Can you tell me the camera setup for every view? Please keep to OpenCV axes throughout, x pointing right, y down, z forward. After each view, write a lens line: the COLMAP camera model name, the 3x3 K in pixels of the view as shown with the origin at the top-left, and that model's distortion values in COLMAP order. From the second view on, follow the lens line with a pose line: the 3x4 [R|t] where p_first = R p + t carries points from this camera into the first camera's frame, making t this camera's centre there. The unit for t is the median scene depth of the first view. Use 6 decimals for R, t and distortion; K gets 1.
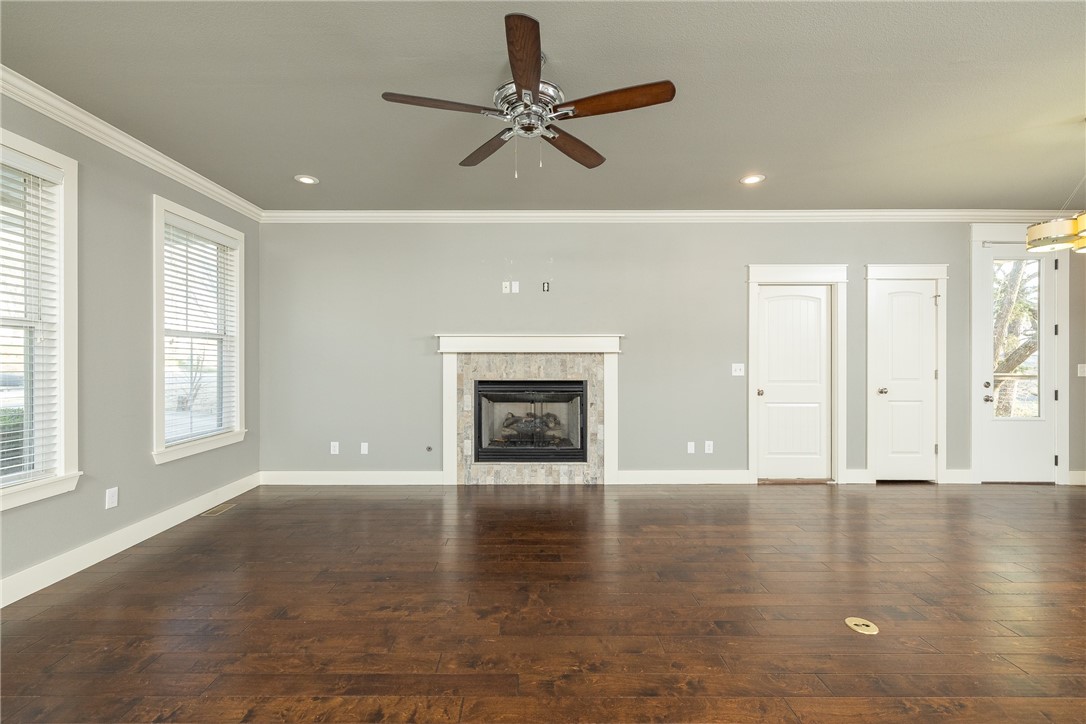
lens RADIAL K [[485.0, 0, 525.6], [0, 485.0, 359.4], [0, 0, 1]] dist [-0.000381, 0.000105]
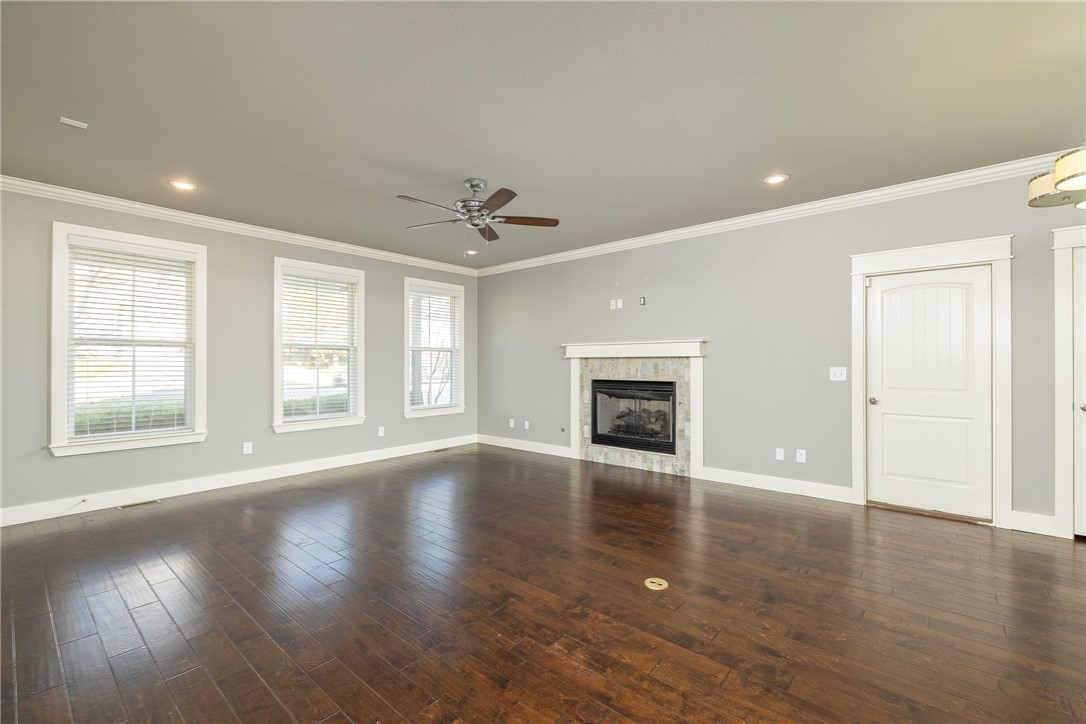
lens RADIAL K [[470.7, 0, 515.6], [0, 470.7, 362.7], [0, 0, 1]] dist [-0.000275, 0.000061]
pose [[0.732350, -0.002743, -0.680923, 0.594458], [0.001201, 0.999996, -0.002736, 0.002280], [0.680928, 0.001185, 0.732350, -0.043800]]
